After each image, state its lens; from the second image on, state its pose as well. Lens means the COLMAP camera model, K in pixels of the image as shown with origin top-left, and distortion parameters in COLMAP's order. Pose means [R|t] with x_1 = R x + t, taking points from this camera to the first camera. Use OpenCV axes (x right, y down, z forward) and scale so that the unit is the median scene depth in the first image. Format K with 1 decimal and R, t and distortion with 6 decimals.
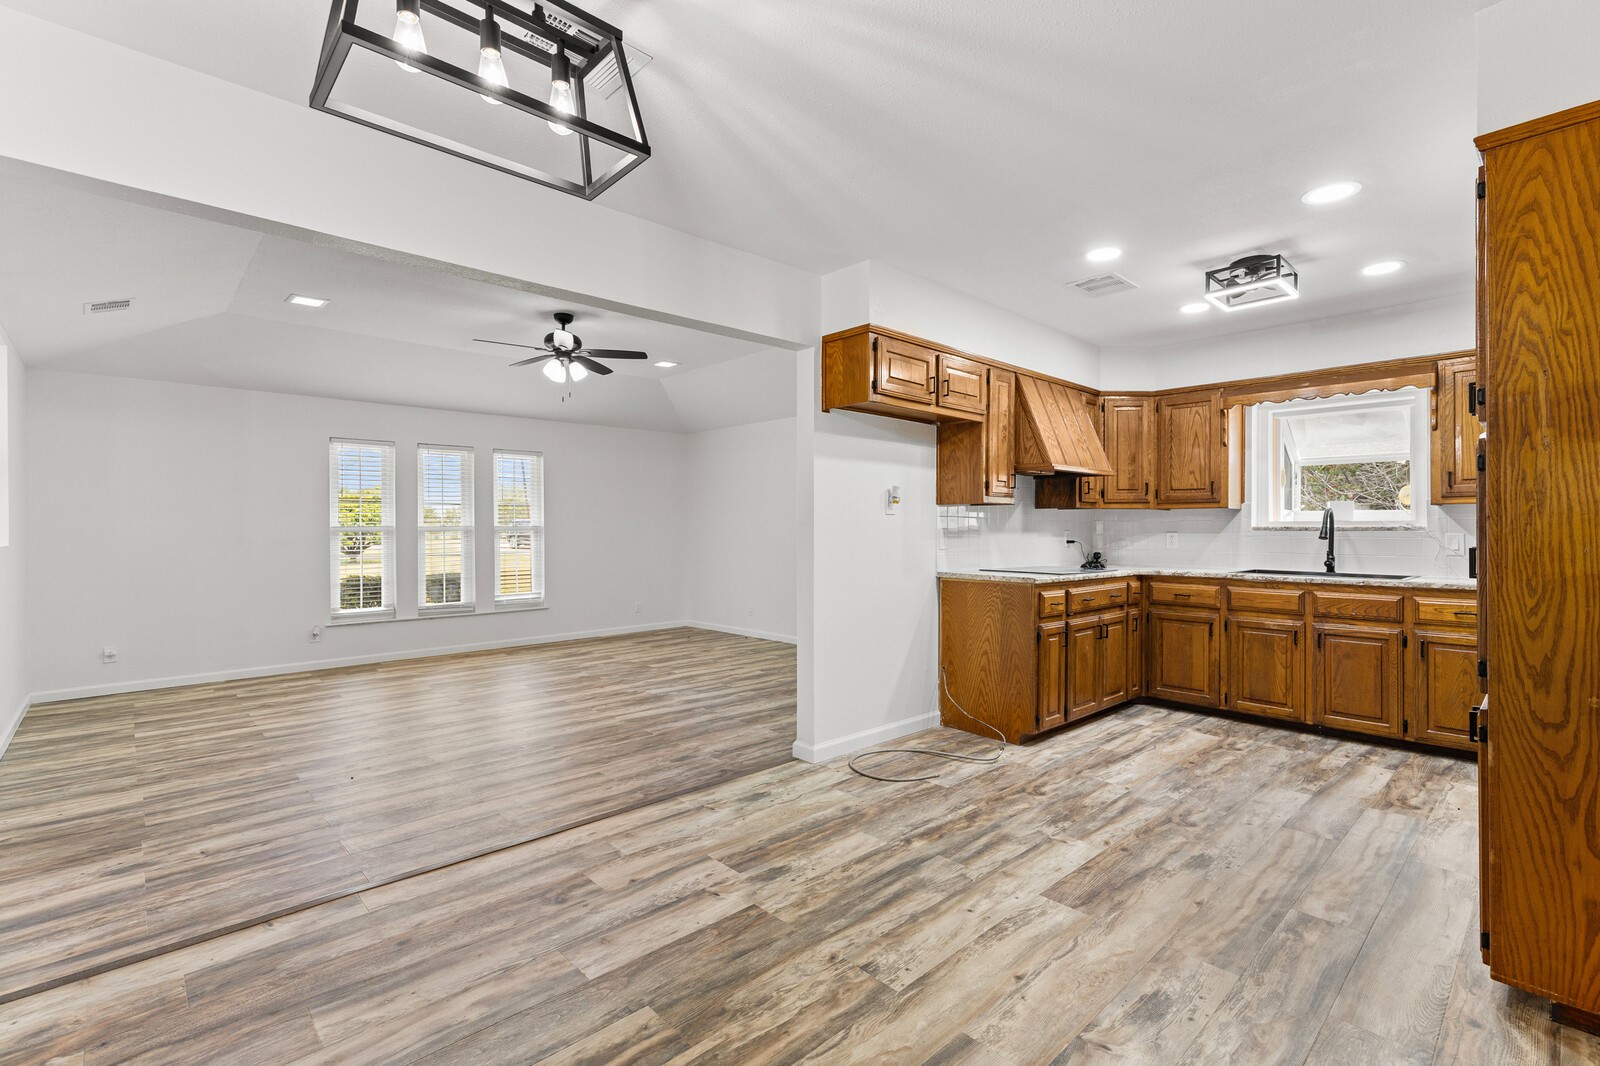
lens RADIAL K [[724.7, 0, 799.6], [0, 724.7, 526.8], [0, 0, 1]] dist [0.006911, 0.000437]
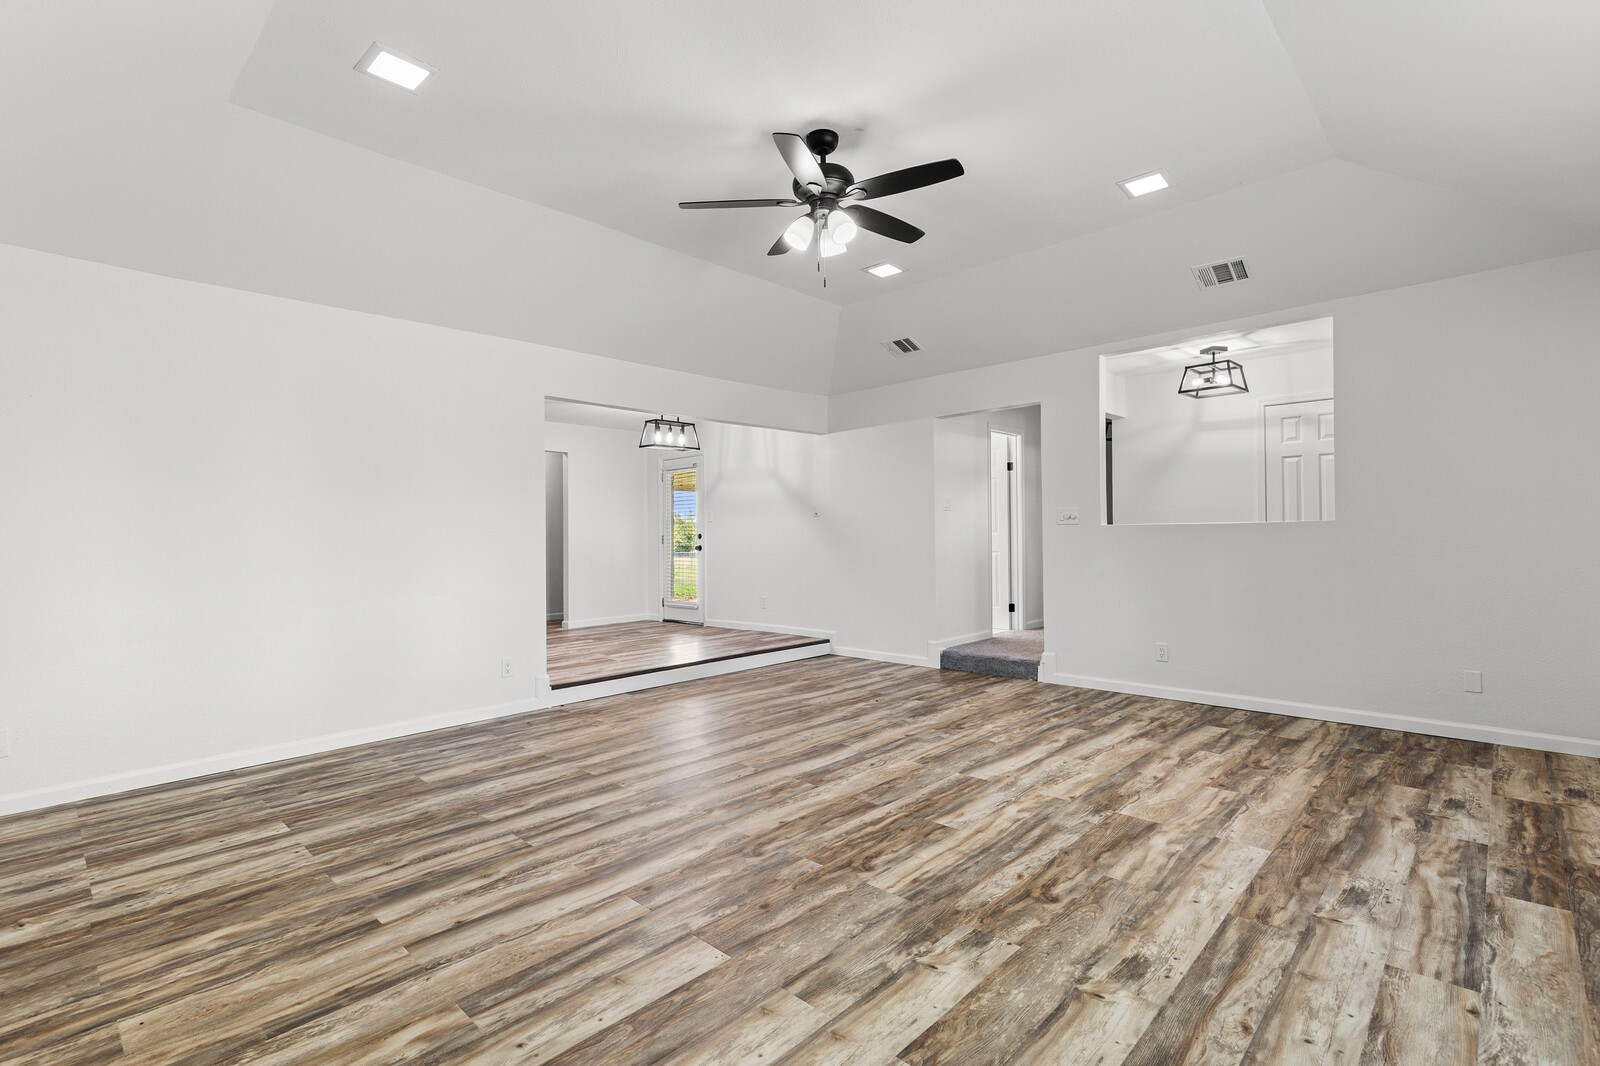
lens RADIAL K [[745.8, 0, 795.6], [0, 745.8, 537.1], [0, 0, 1]] dist [0.007304, -0.000690]
pose [[-0.998954, 0.021272, -0.040469, -0.380124], [0.021352, 0.999771, -0.001554, 0.037733], [0.040426, -0.002417, -0.999180, 2.172763]]
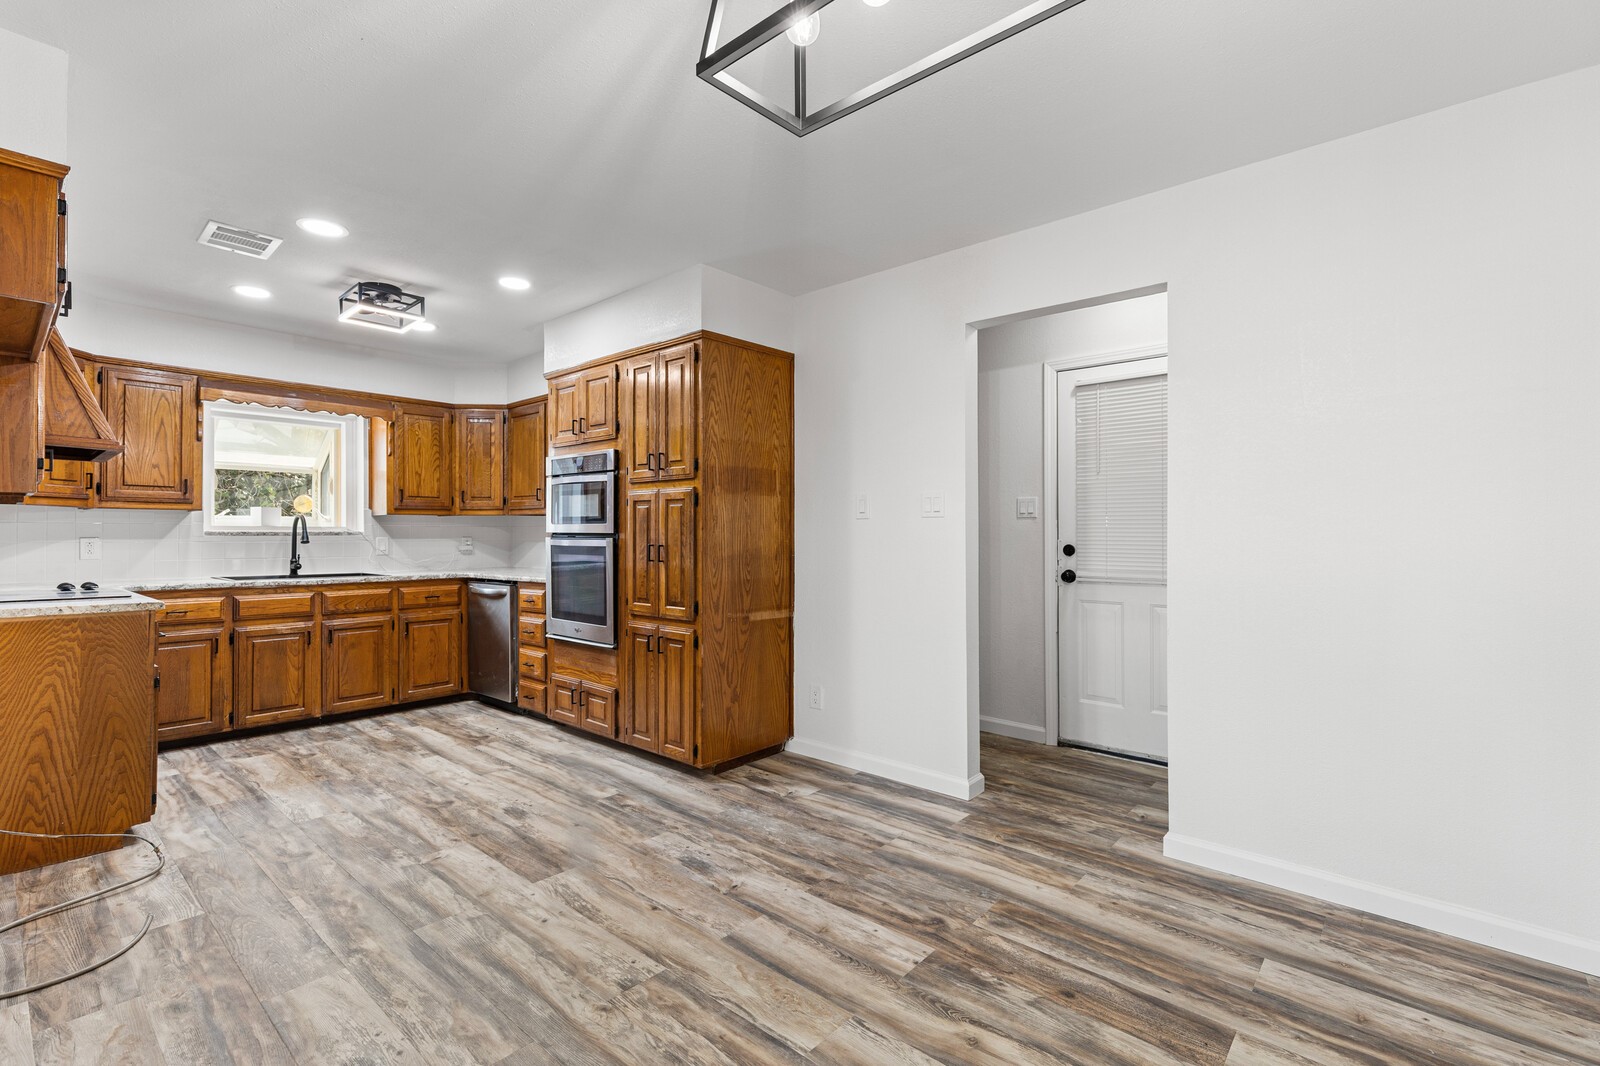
lens RADIAL K [[713.9, 0, 797.8], [0, 713.9, 529.2], [0, 0, 1]] dist [0.000248, 0.000660]
pose [[-0.092586, 0.006270, 0.995685, -0.408967], [-0.003476, 0.999972, -0.006620, 0.000729], [-0.995699, -0.004074, -0.092562, 0.399688]]
